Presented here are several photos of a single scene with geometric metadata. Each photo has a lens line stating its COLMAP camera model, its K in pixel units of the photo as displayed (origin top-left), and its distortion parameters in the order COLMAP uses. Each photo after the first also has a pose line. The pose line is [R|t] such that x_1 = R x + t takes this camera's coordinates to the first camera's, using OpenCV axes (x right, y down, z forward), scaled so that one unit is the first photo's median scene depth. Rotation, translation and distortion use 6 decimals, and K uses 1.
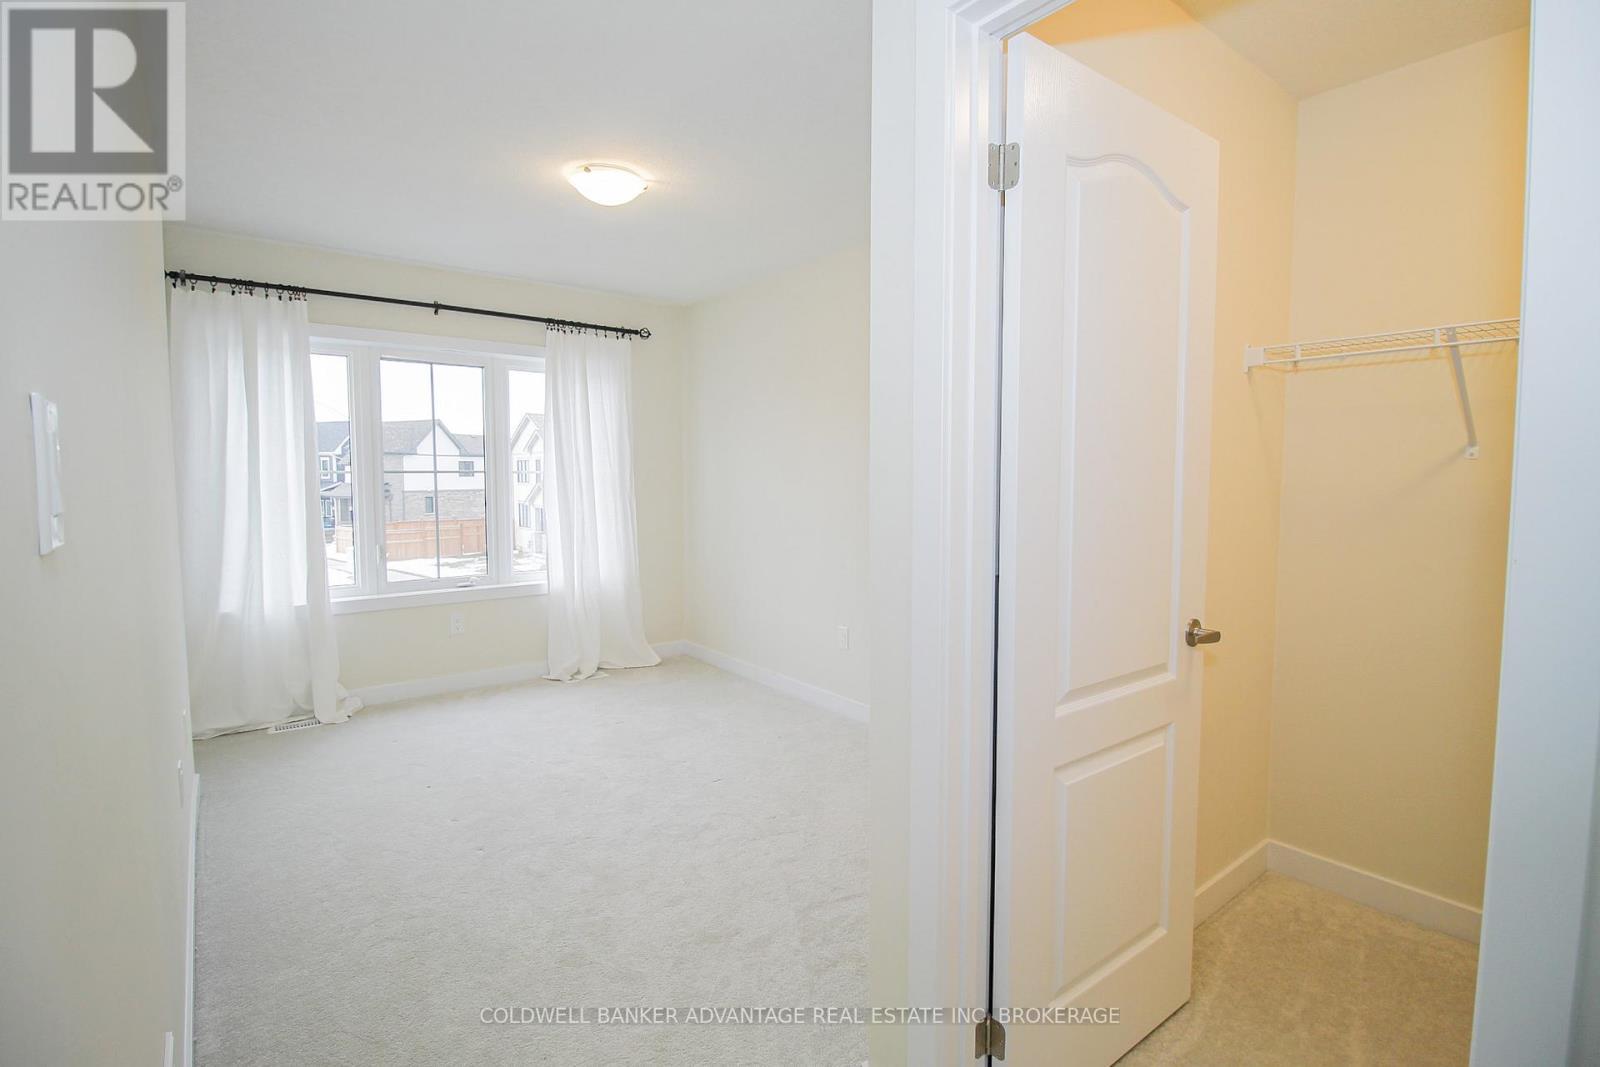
lens RADIAL K [[775.0, 0, 808.1], [0, 775.0, 522.5], [0, 0, 1]] dist [-0.000054, -0.014291]
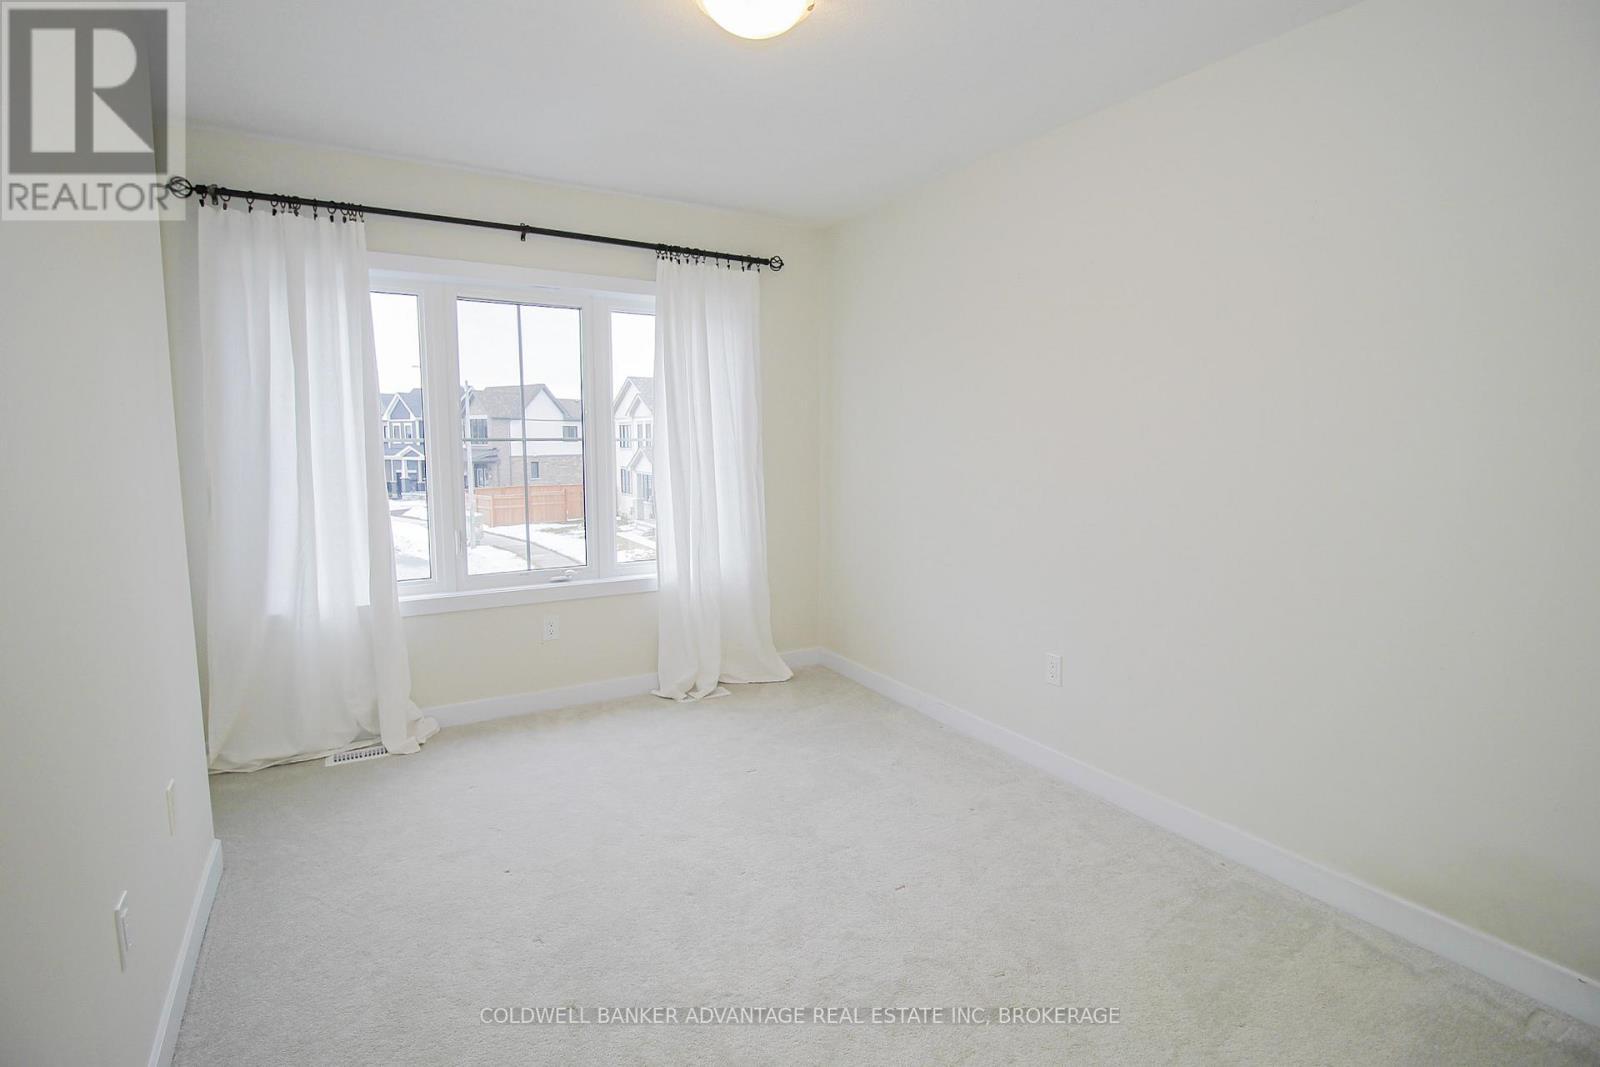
lens RADIAL K [[783.3, 0, 797.7], [0, 783.3, 518.8], [0, 0, 1]] dist [0.000860, -0.015322]
pose [[0.990822, 0.013348, -0.134513, -0.085261], [-0.007971, 0.999150, 0.040439, -0.017590], [0.134938, -0.038995, 0.990086, 0.220530]]
